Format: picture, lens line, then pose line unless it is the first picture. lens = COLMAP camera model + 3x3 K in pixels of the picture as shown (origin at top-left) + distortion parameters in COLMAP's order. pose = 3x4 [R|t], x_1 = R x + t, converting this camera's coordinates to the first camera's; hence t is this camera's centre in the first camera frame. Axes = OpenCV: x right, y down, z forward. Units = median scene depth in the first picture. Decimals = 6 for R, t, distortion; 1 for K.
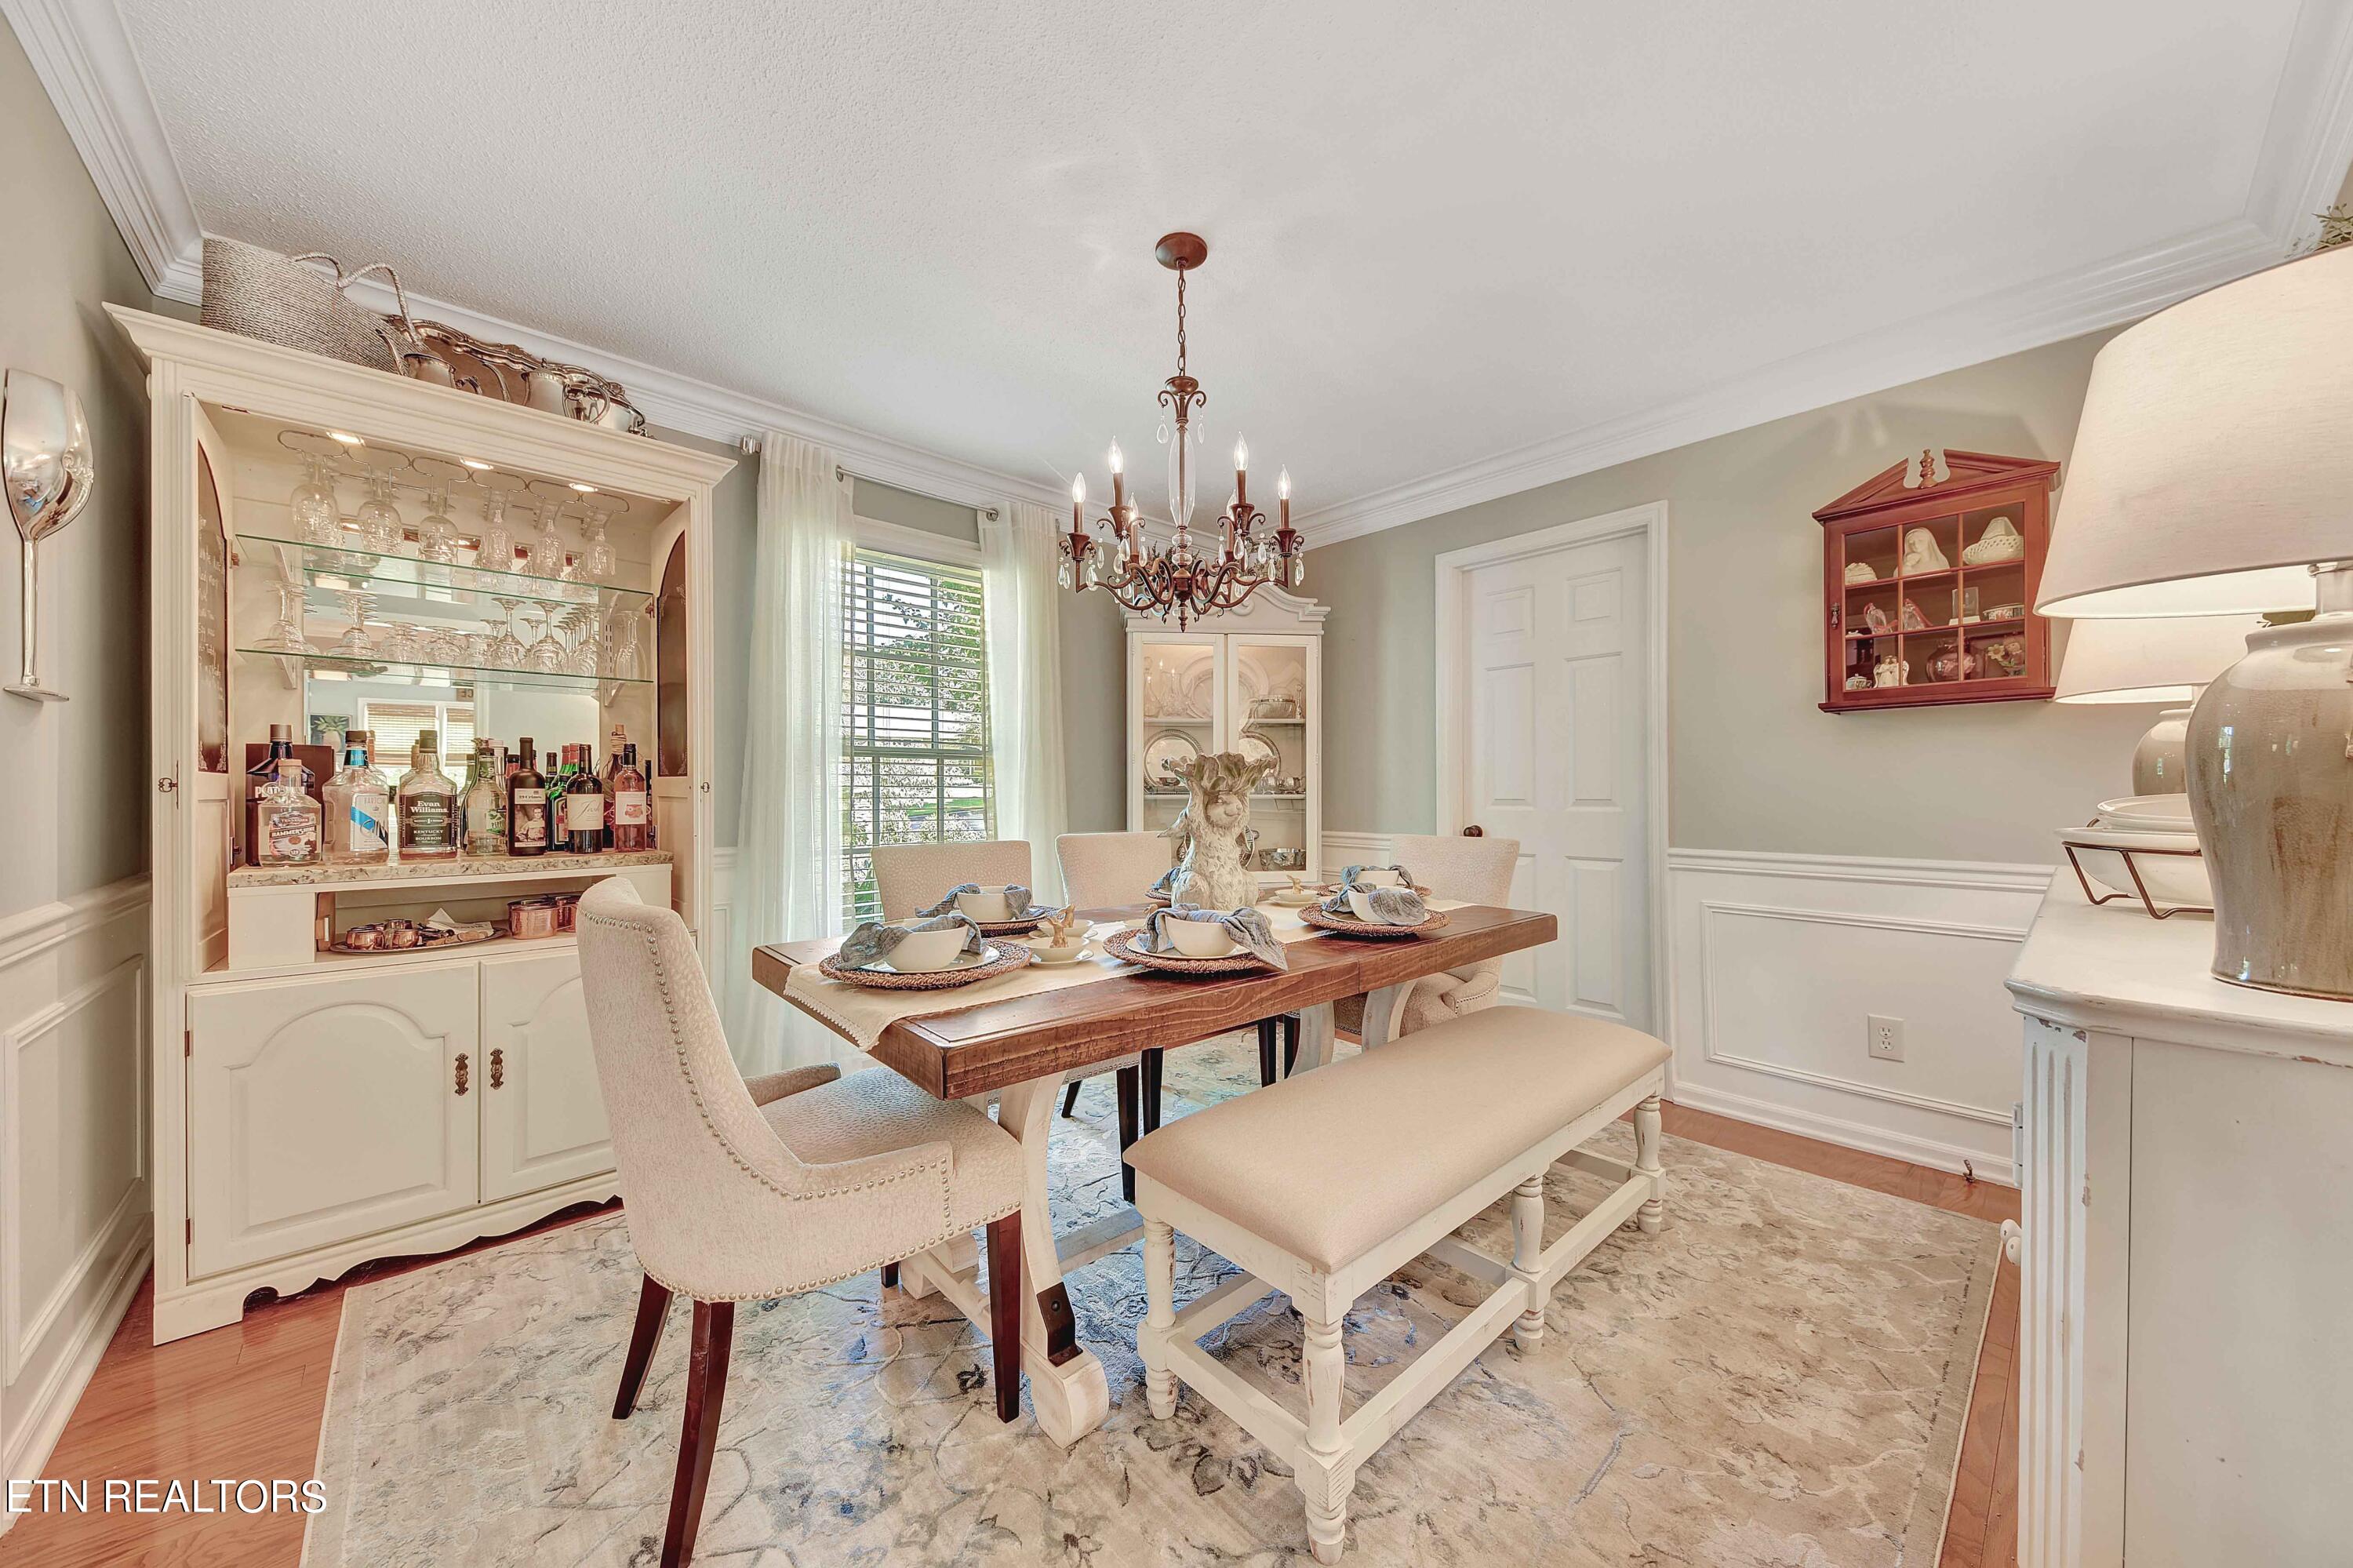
lens RADIAL K [[815.1, 0, 1183.5], [0, 815.1, 786.9], [0, 0, 1]] dist [-0.000044, -0.000132]
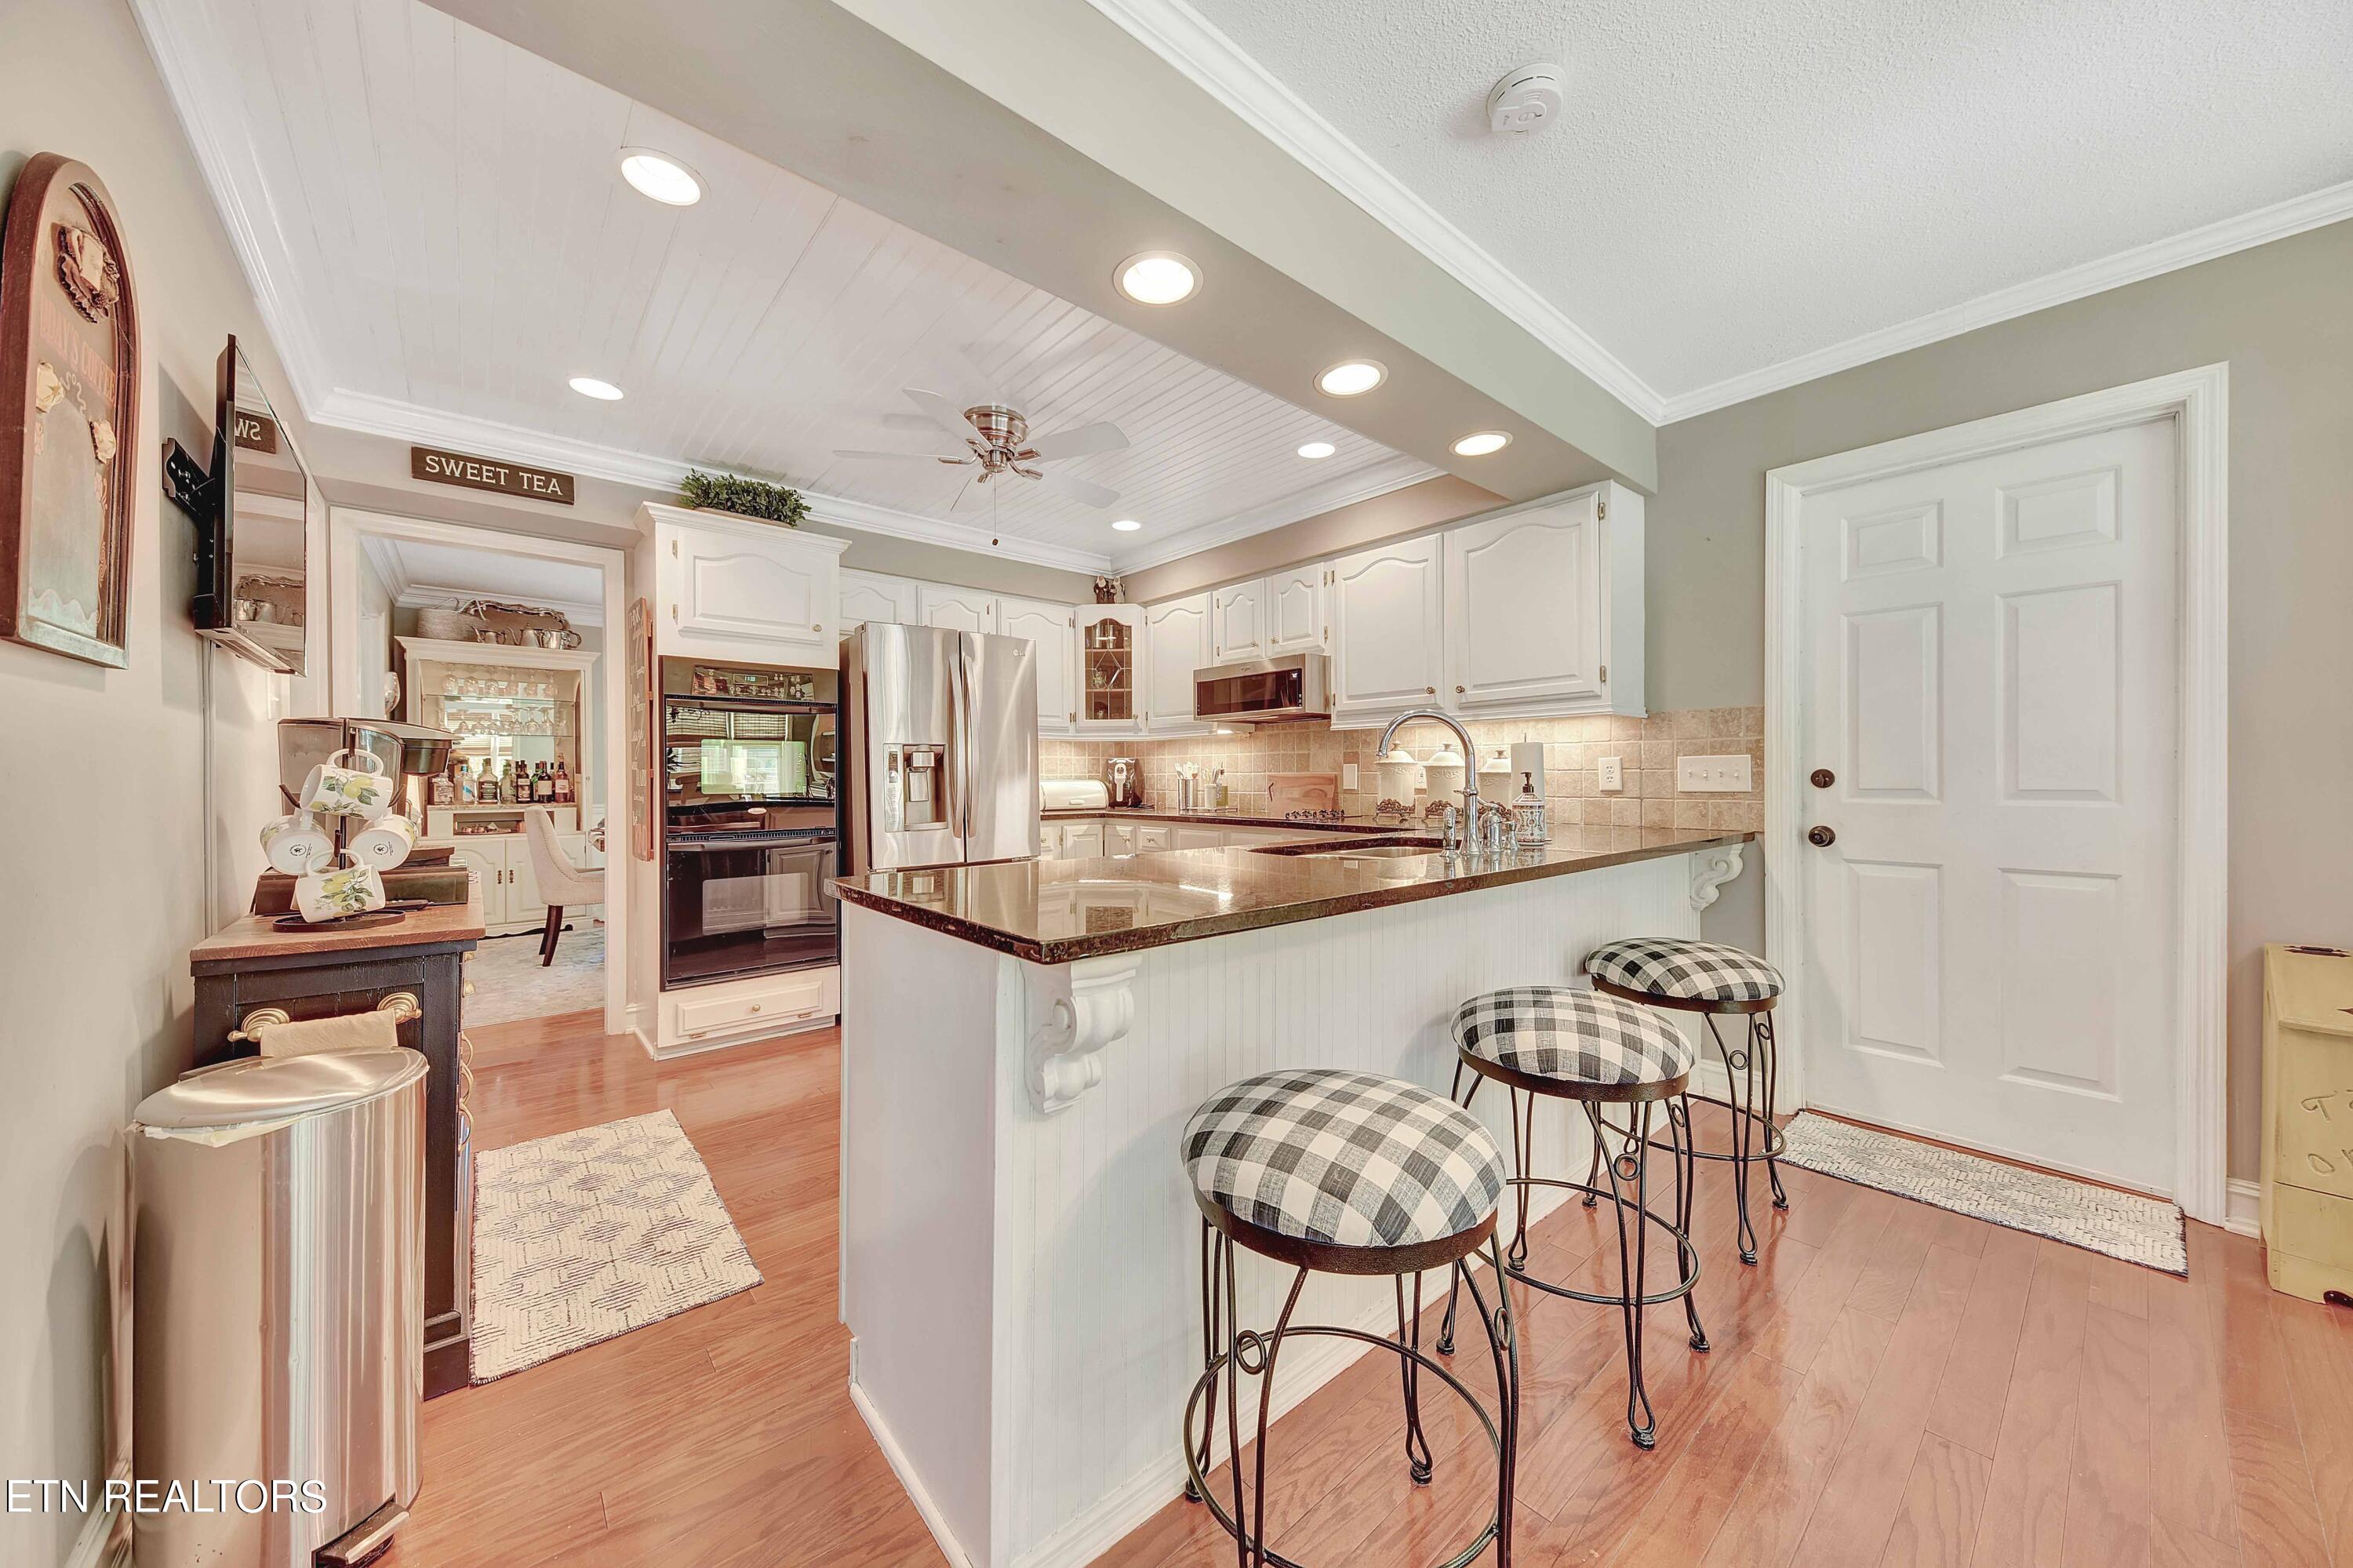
lens RADIAL K [[815.1, 0, 1174.2], [0, 815.1, 779.5], [0, 0, 1]] dist [-0.000044, -0.000132]
pose [[0.999343, -0.003765, -0.036049, 1.442442], [0.003923, 0.999983, 0.004304, 0.001060], [0.036033, -0.004443, 0.999341, -1.614475]]
